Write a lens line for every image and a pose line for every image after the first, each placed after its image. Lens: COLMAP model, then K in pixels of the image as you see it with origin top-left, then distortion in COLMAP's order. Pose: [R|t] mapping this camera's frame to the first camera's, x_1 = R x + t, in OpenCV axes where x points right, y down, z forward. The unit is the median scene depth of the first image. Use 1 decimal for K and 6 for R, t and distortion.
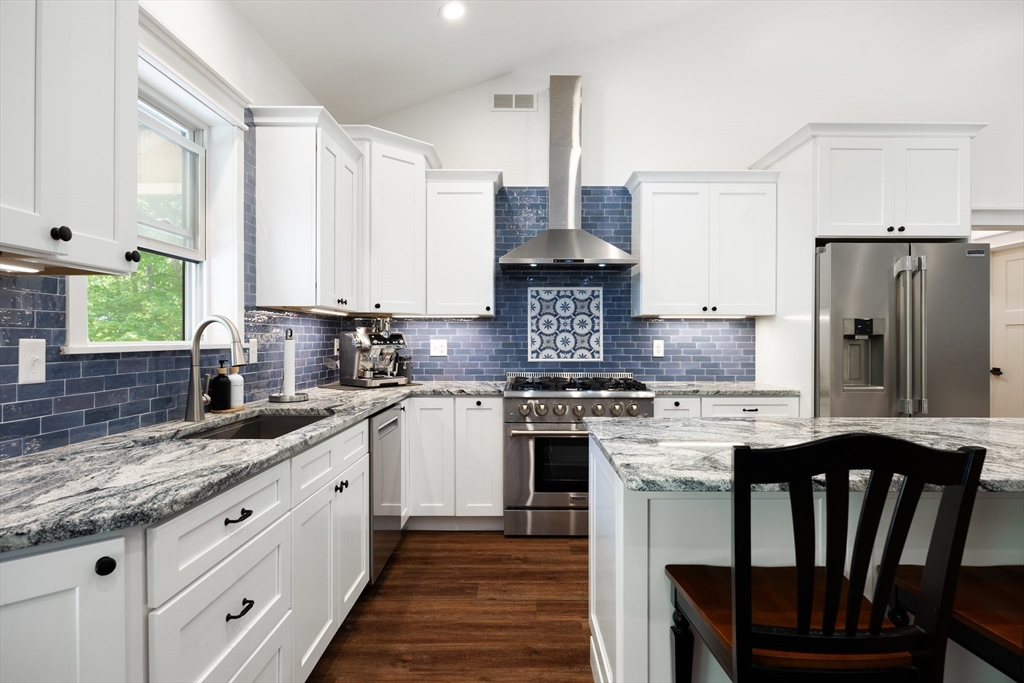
lens RADIAL K [[531.4, 0, 518.9], [0, 531.4, 339.9], [0, 0, 1]] dist [-0.000169, 0.000717]
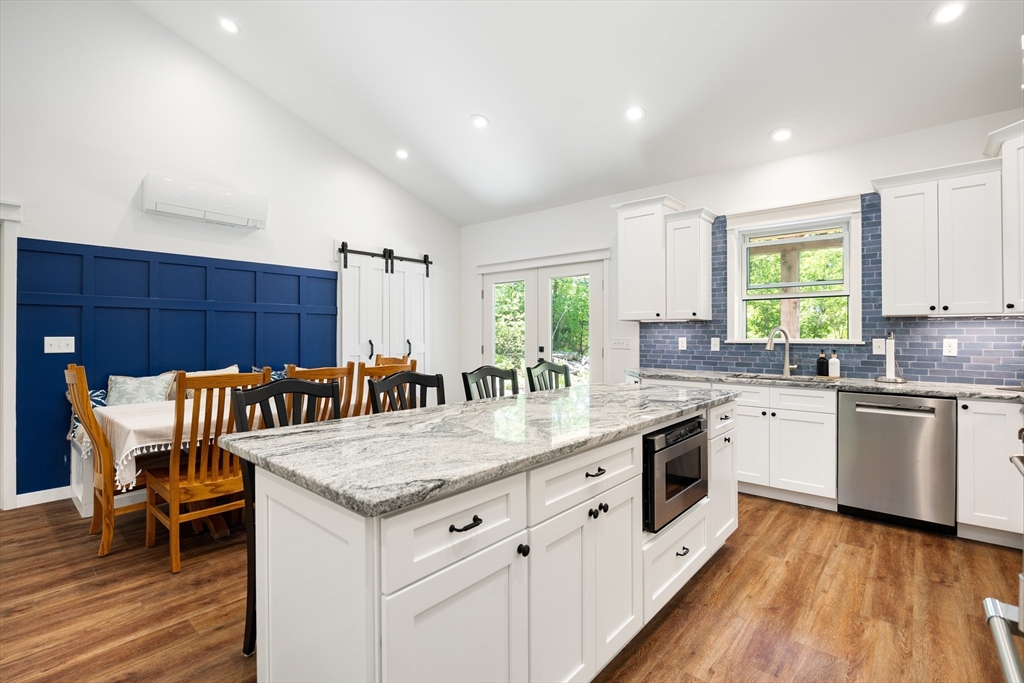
lens RADIAL K [[466.9, 0, 512.6], [0, 466.9, 336.8], [0, 0, 1]] dist [-0.001674, -0.000207]
pose [[-0.651873, 0.001240, -0.758327, 0.923366], [0.001319, 0.999999, 0.000502, -0.005253], [0.758327, -0.000673, -0.651874, 0.821673]]
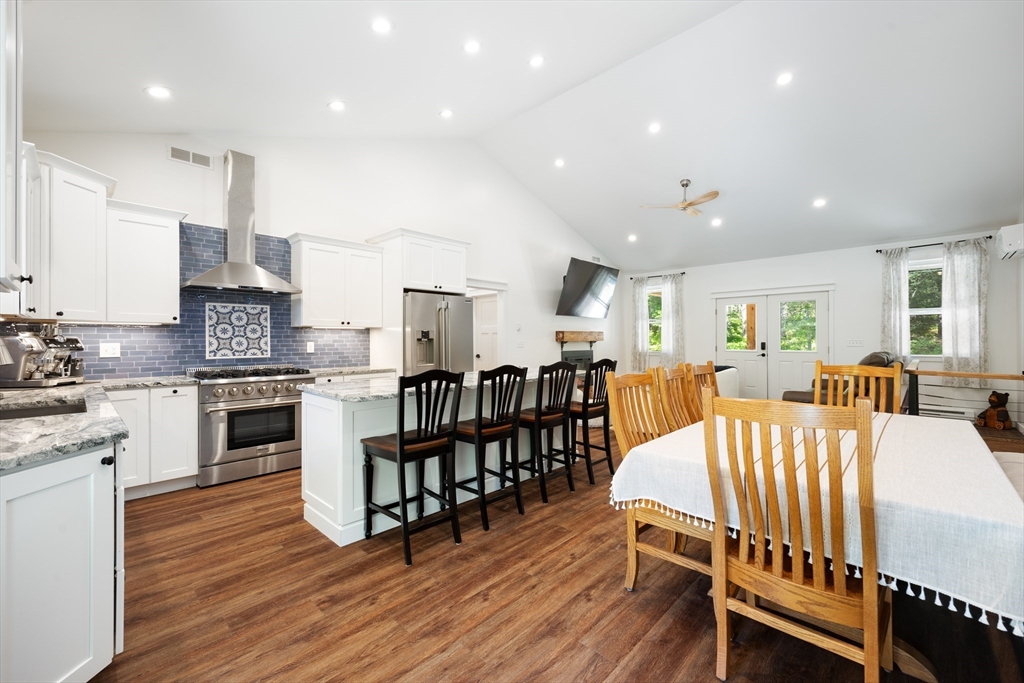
lens RADIAL K [[416.5, 0, 516.0], [0, 416.5, 337.9], [0, 0, 1]] dist [0.005604, -0.000167]
pose [[0.687941, -0.000923, 0.725766, -0.233338], [0.007833, 0.999950, -0.006154, 0.000545], [-0.725725, 0.009919, 0.687914, -0.300474]]
